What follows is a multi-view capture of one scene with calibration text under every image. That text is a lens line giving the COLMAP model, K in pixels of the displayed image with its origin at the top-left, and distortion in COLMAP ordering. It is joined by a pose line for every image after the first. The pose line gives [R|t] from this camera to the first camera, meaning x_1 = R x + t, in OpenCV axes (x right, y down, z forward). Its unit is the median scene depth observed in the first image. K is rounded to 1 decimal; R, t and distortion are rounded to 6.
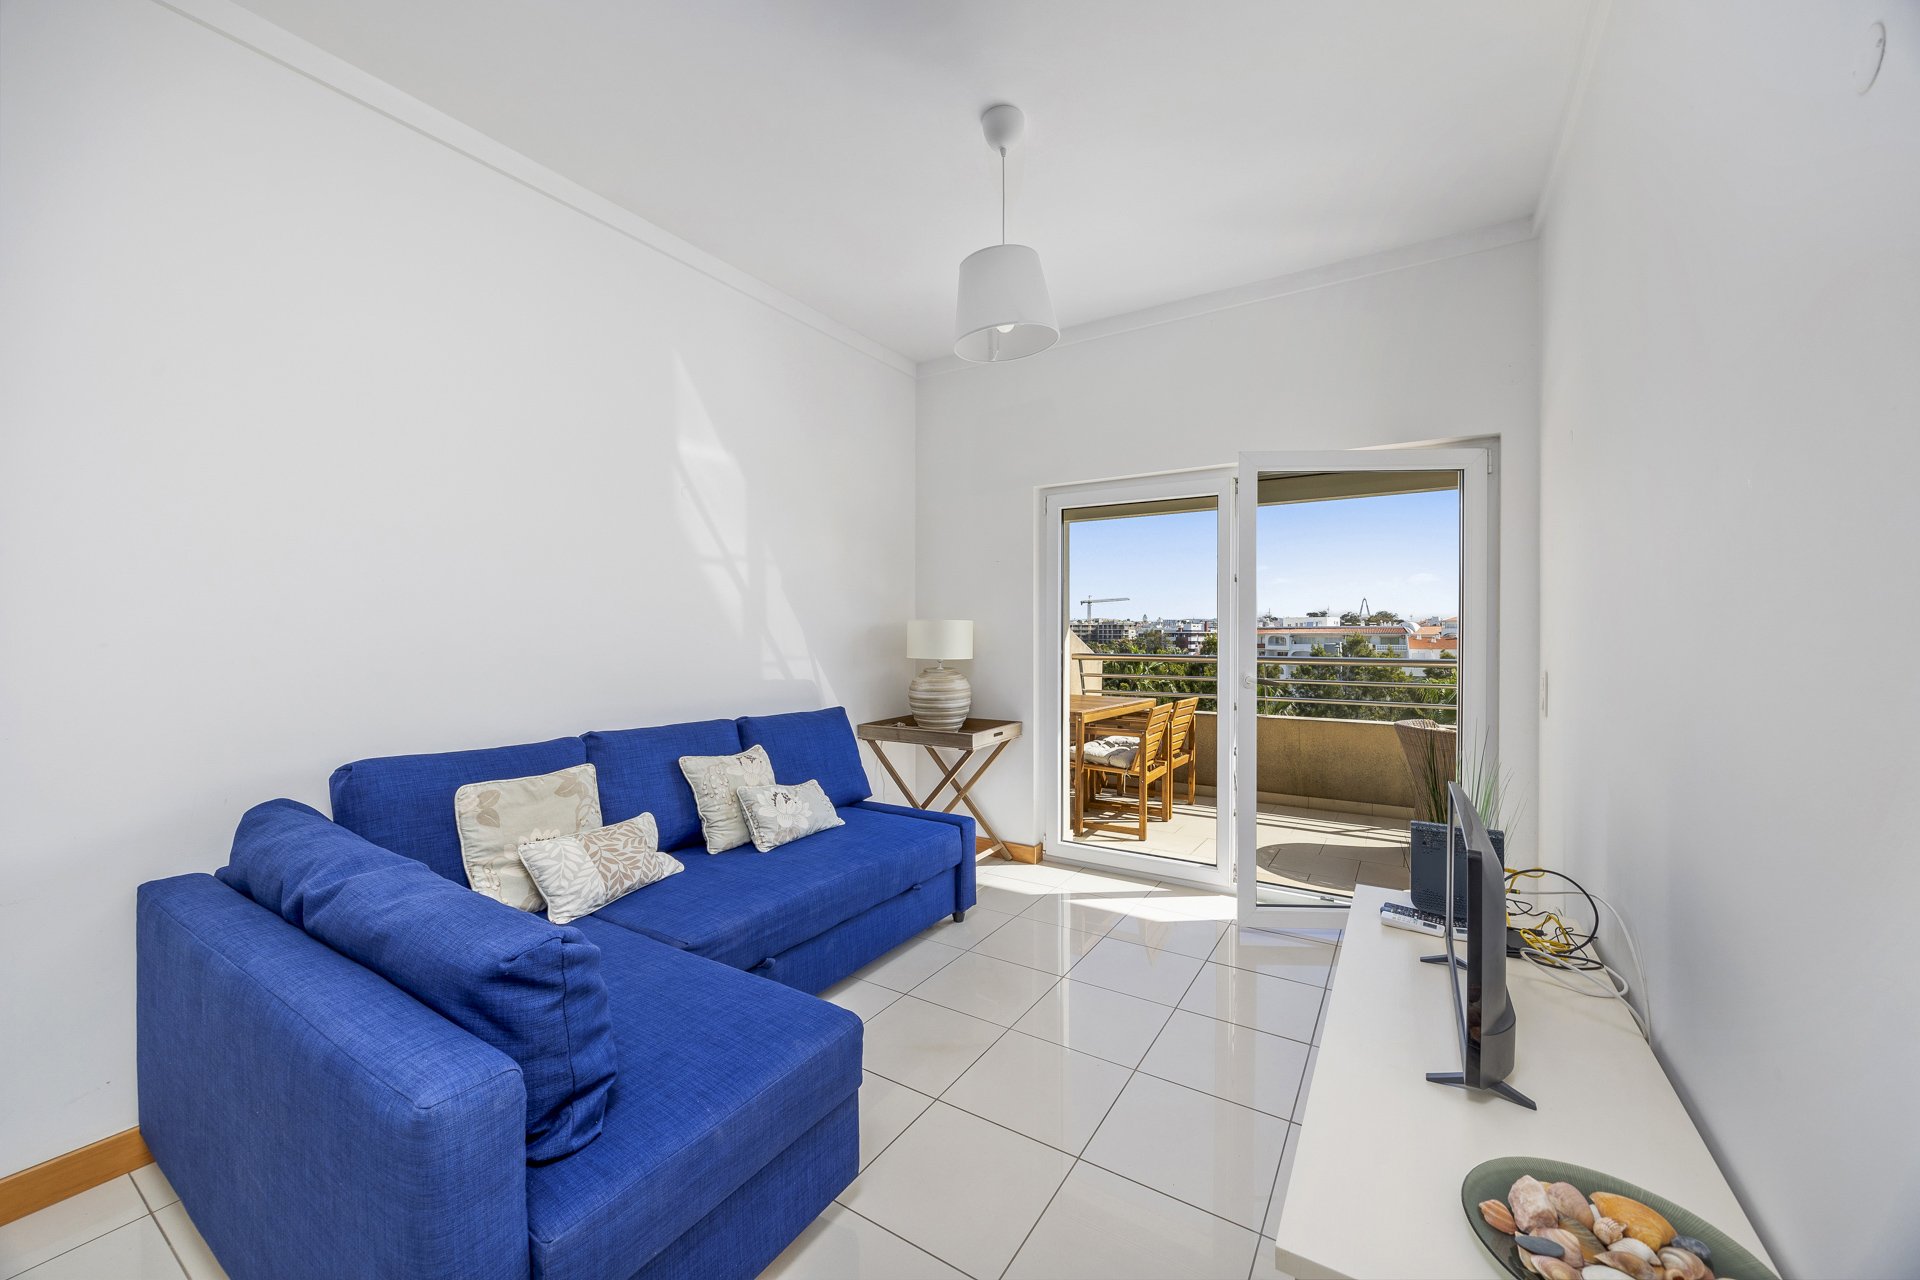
lens RADIAL K [[730.3, 0, 969.1], [0, 730.3, 632.6], [0, 0, 1]] dist [-0.005867, 0.001953]
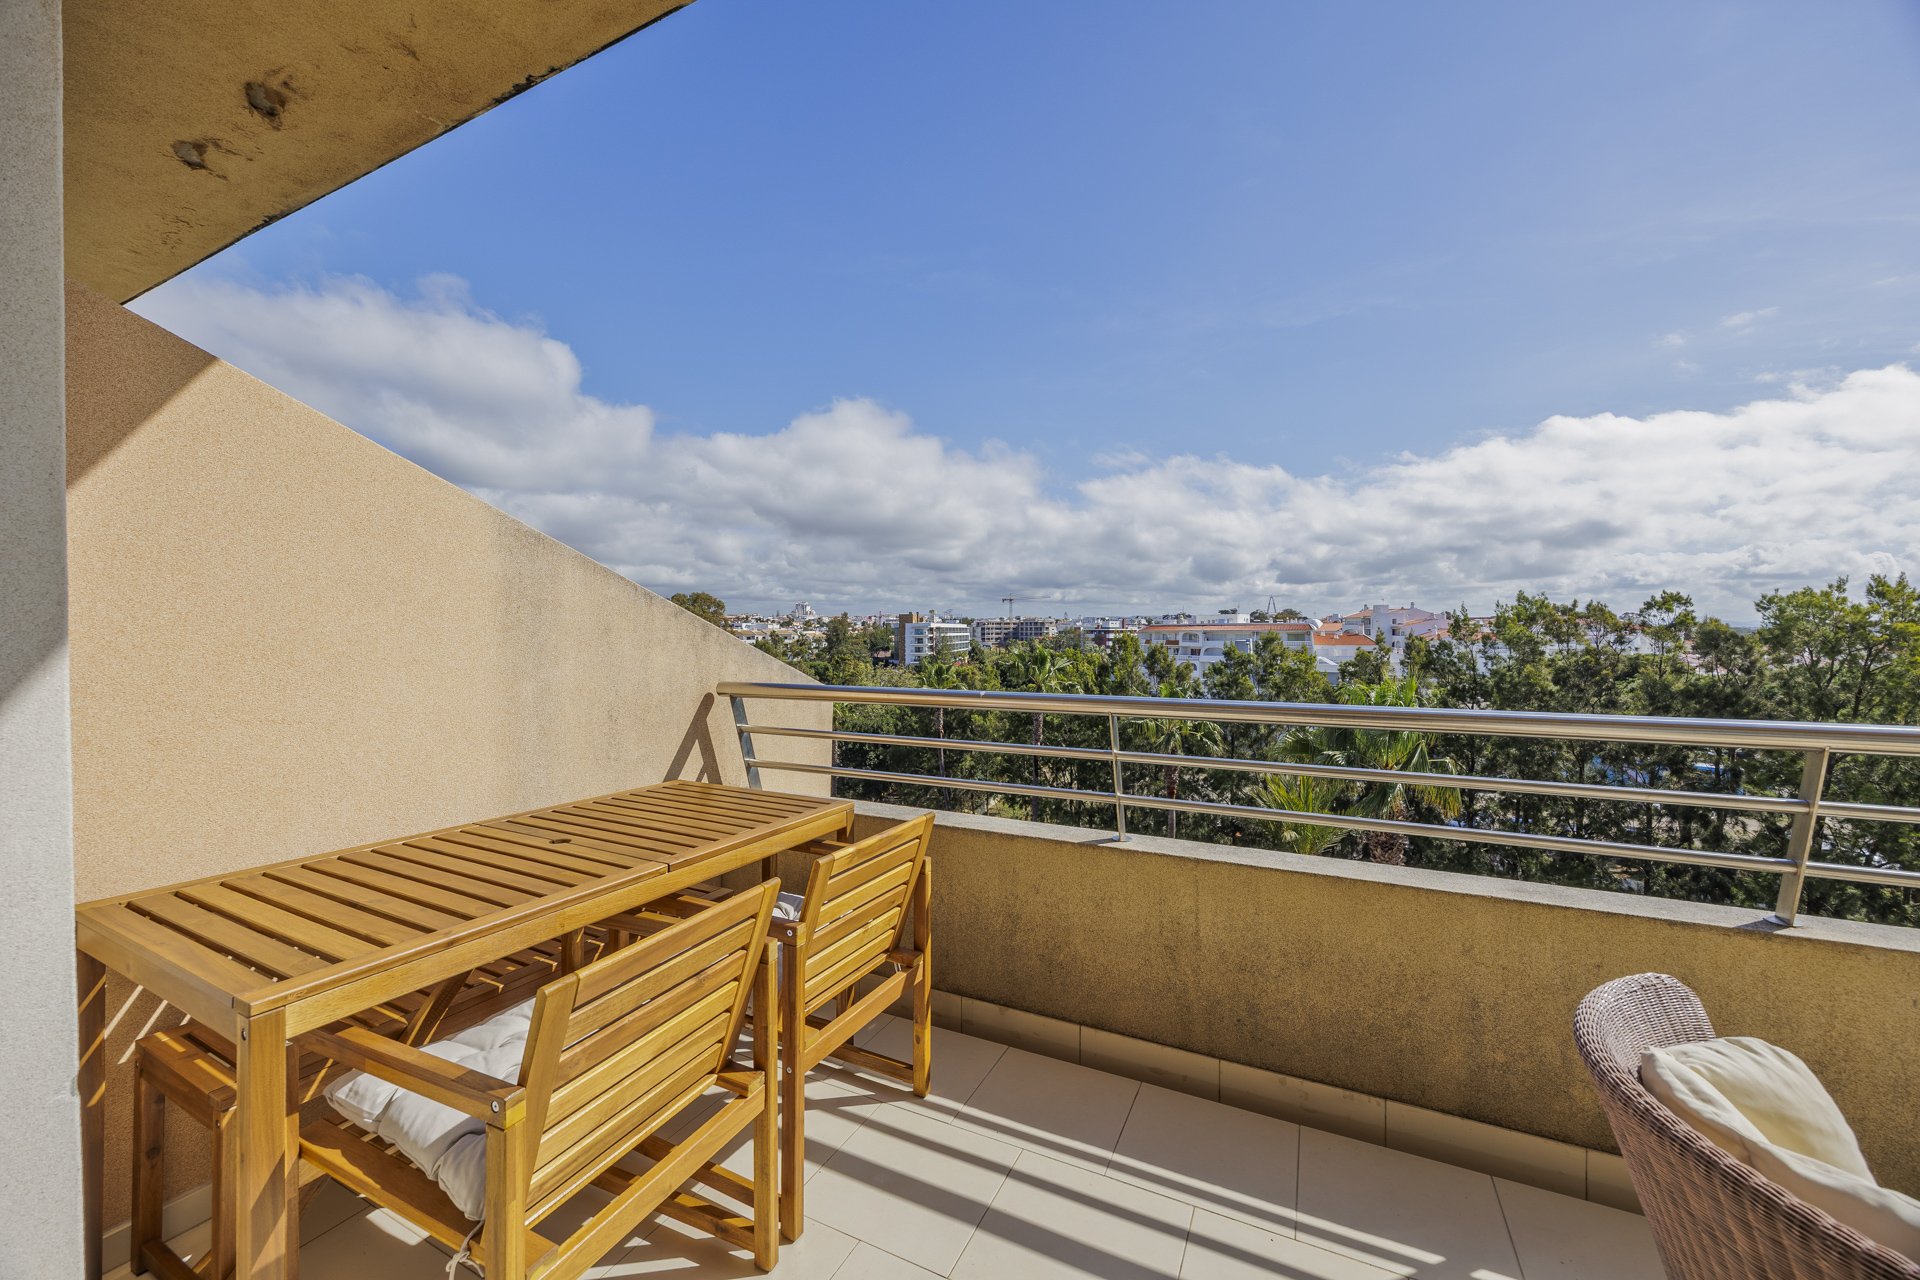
lens RADIAL K [[730.3, 0, 967.8], [0, 730.3, 628.9], [0, 0, 1]] dist [-0.005867, 0.001953]
pose [[0.994743, -0.002299, 0.102381, 0.260062], [0.002465, 0.999996, -0.001493, -0.004657], [-0.102377, 0.001737, 0.994744, 0.556546]]
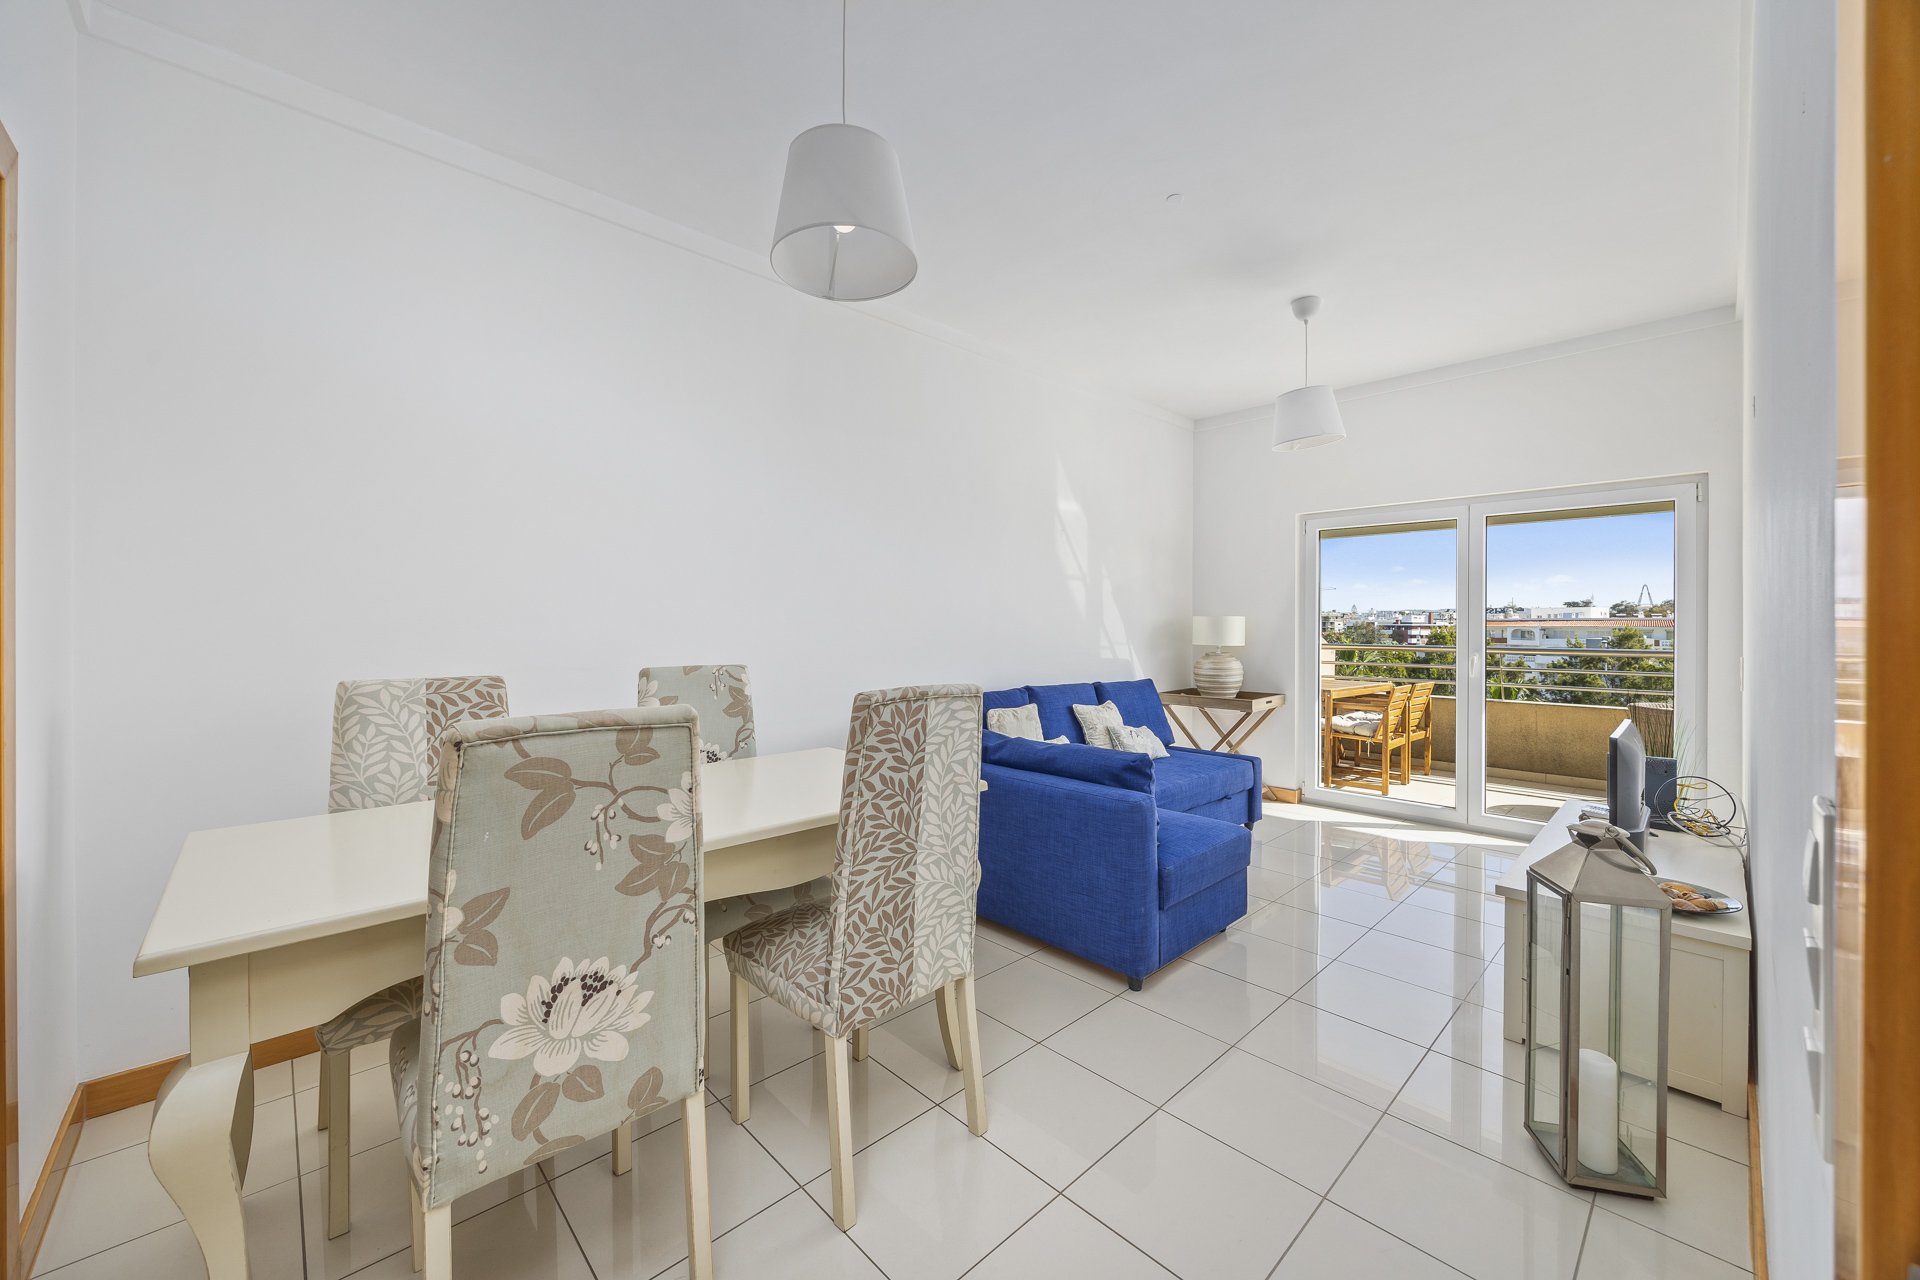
lens RADIAL K [[730.3, 0, 960.9], [0, 730.3, 623.2], [0, 0, 1]] dist [-0.005867, 0.001953]
pose [[0.966777, 0.001502, -0.255616, -0.148649], [-0.001895, 0.999997, -0.001291, -0.001850], [0.255613, 0.001732, 0.966778, -0.392300]]
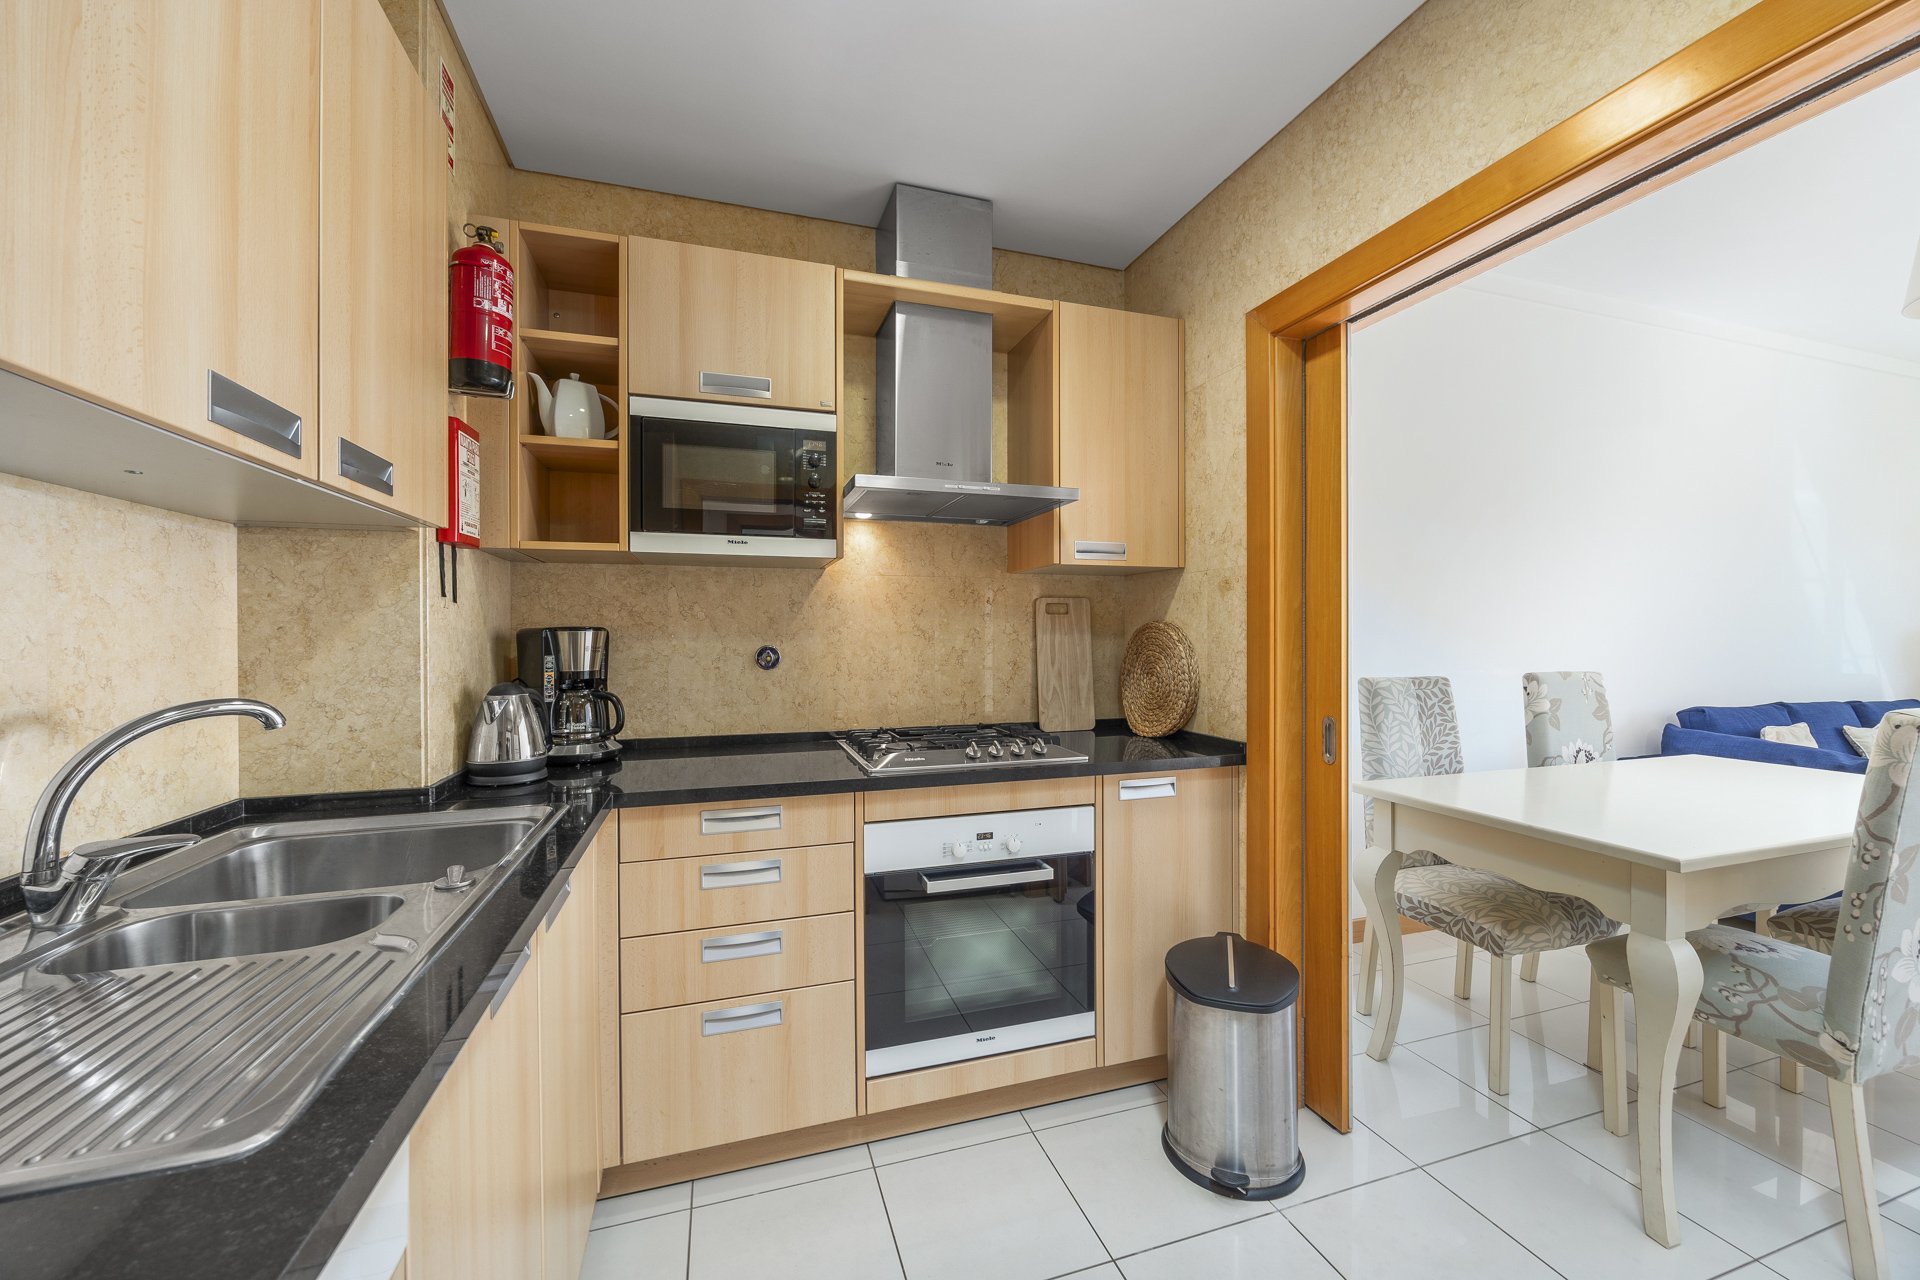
lens RADIAL K [[730.3, 0, 962.9], [0, 730.3, 639.7], [0, 0, 1]] dist [-0.005867, 0.001953]
pose [[0.769450, 0.003339, -0.638699, -0.524437], [0.000680, 0.999981, 0.006046, -0.000370], [0.638707, -0.005086, 0.769433, -0.731879]]
